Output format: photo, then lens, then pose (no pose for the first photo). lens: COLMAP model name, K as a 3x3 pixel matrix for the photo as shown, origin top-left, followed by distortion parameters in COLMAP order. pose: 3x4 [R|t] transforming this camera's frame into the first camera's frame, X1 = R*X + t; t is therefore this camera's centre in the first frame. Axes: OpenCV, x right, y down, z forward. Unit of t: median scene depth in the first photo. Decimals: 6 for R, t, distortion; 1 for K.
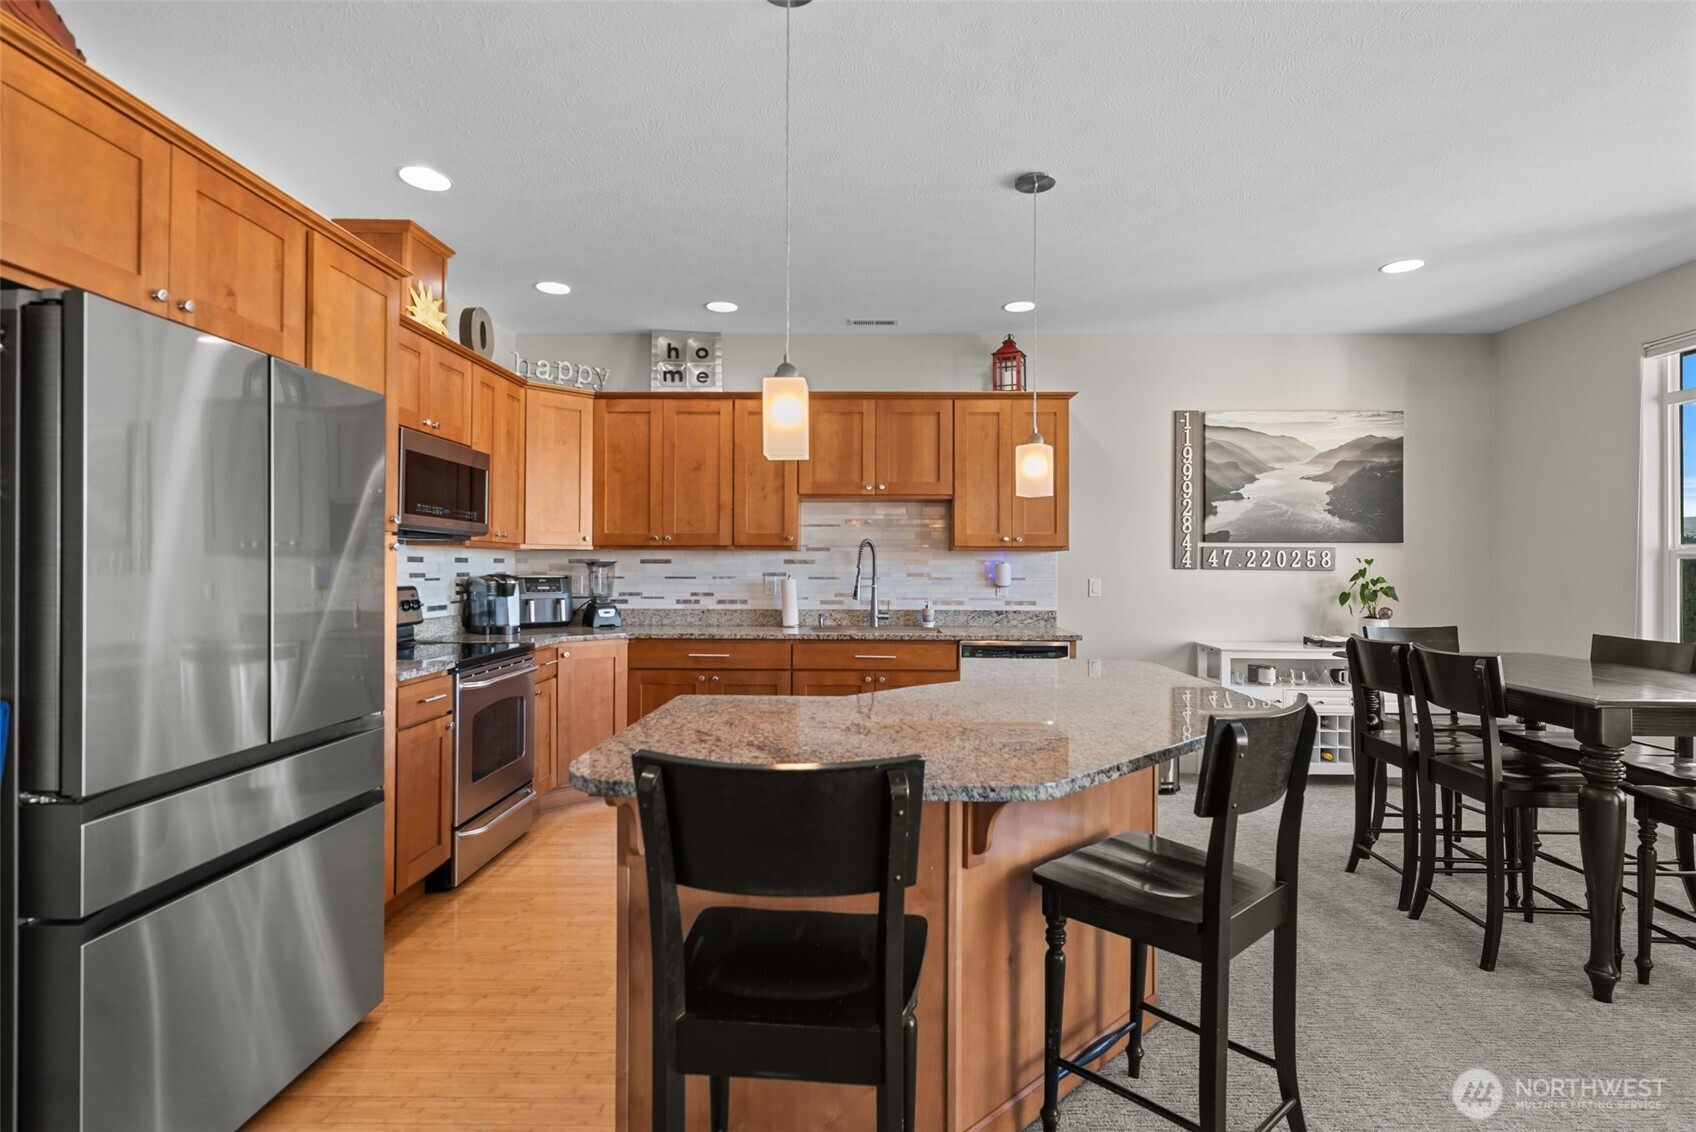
lens RADIAL K [[820.5, 0, 875.2], [0, 820.5, 562.8], [0, 0, 1]] dist [0.000649, 0.000034]
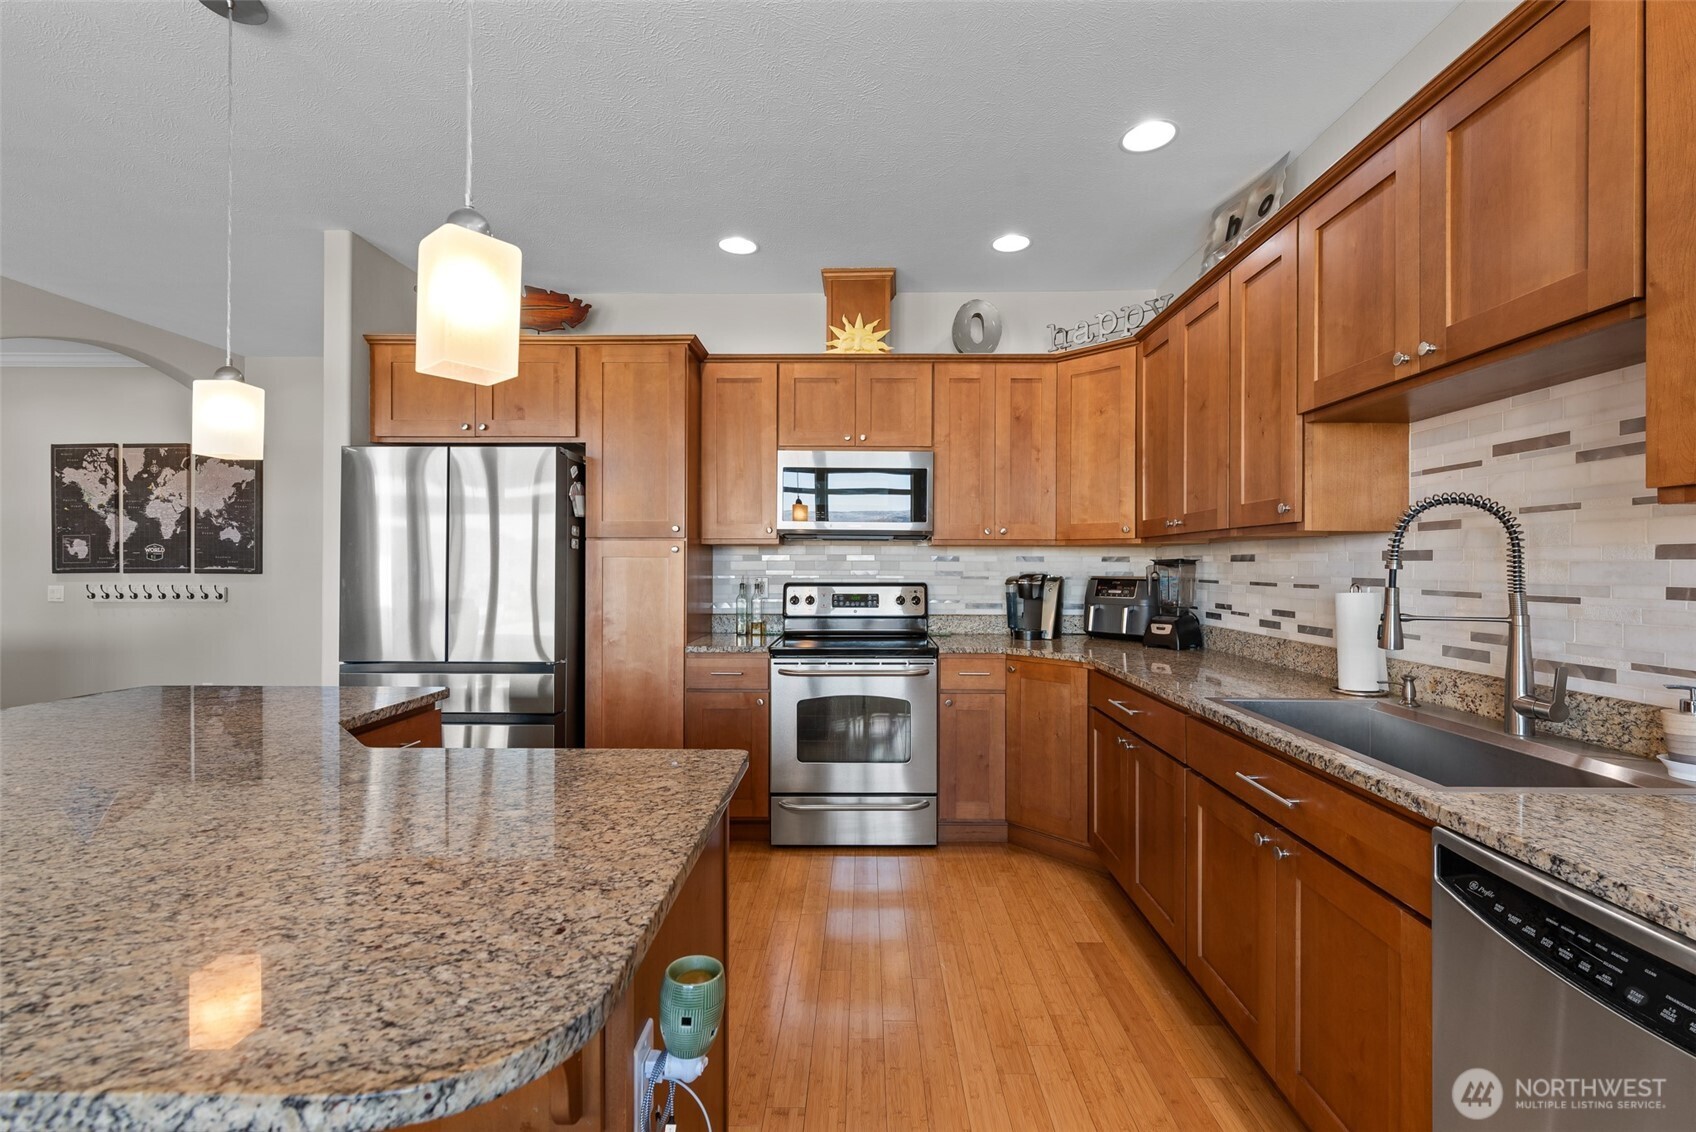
lens RADIAL K [[726.4, 0, 848.0], [0, 726.4, 566.0], [0, 0, 1]] dist [0.002518, -0.000151]
pose [[-0.010426, -0.000633, -0.999945, 0.331665], [0.000962, 0.999999, -0.000643, 0.004744], [0.999945, -0.000968, -0.010425, 0.738604]]
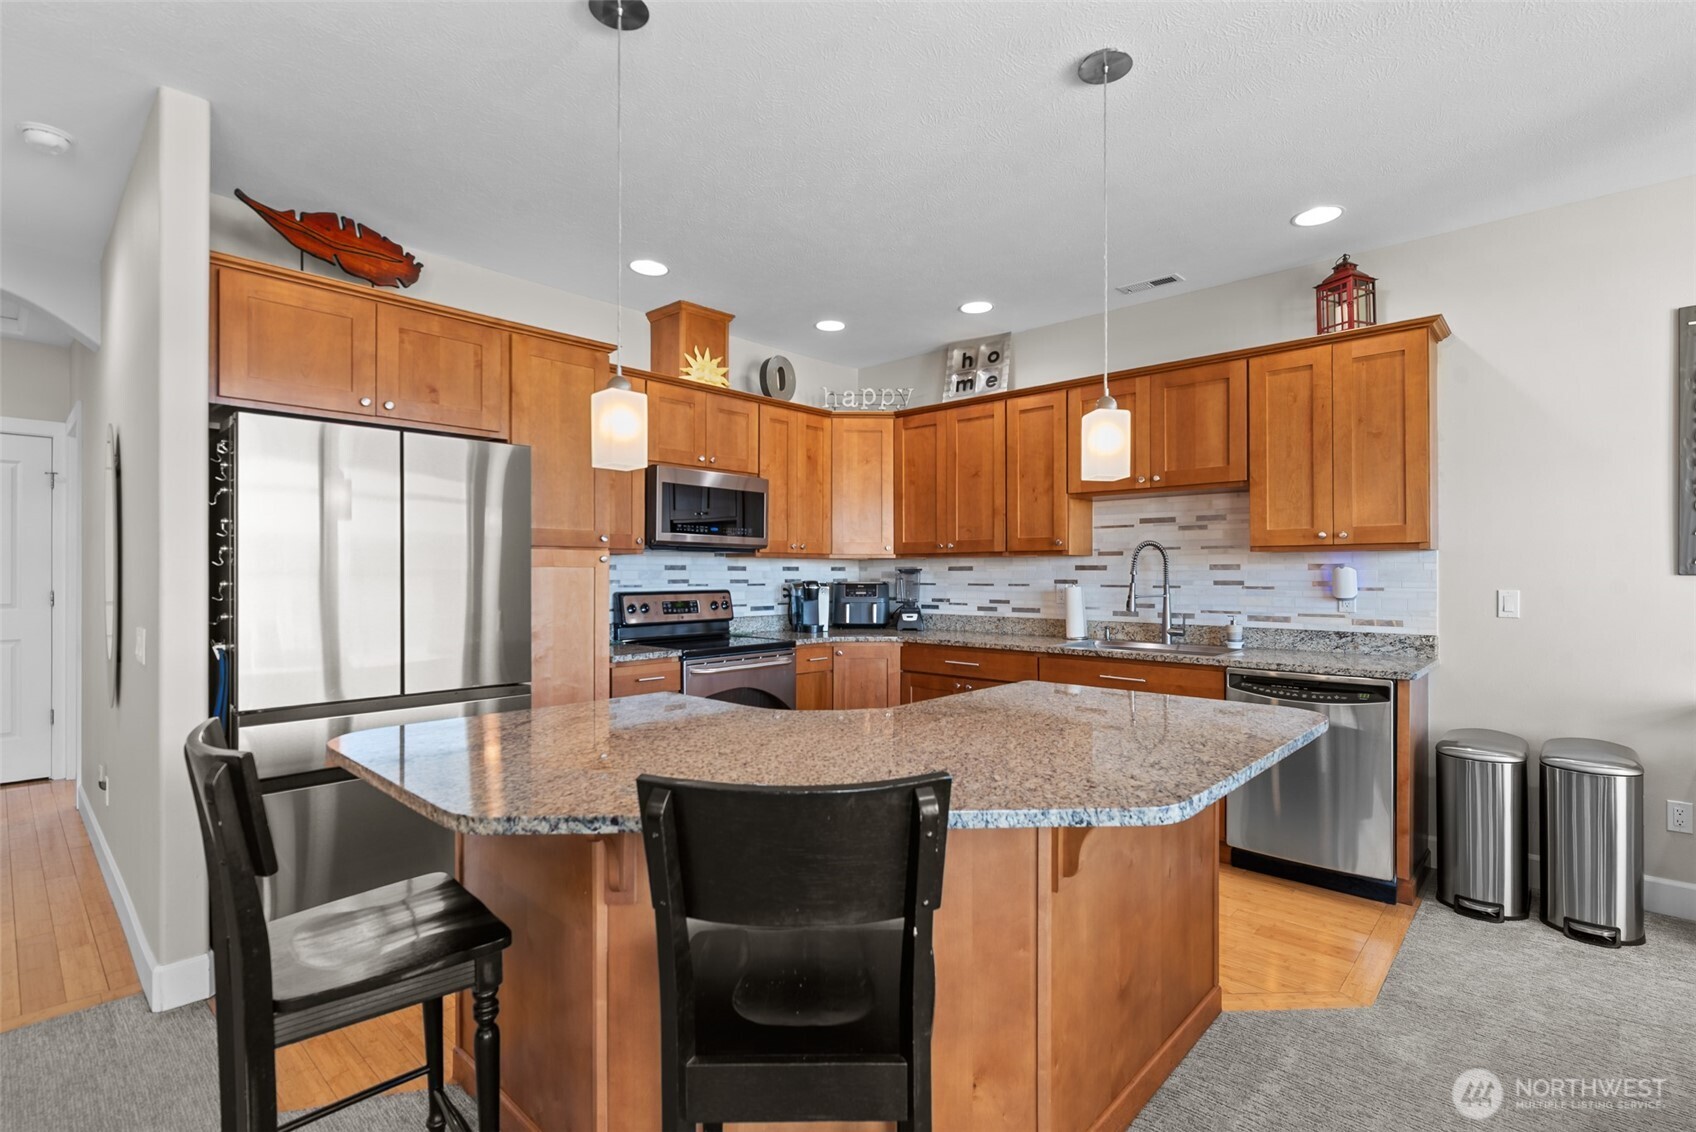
lens RADIAL K [[800.6, 0, 864.3], [0, 800.6, 570.7], [0, 0, 1]] dist [-0.000409, -0.000325]
pose [[0.747049, -0.005643, -0.664746, 0.325662], [0.006085, 0.999980, -0.001651, 0.002033], [0.664742, -0.002812, 0.747068, 0.186675]]
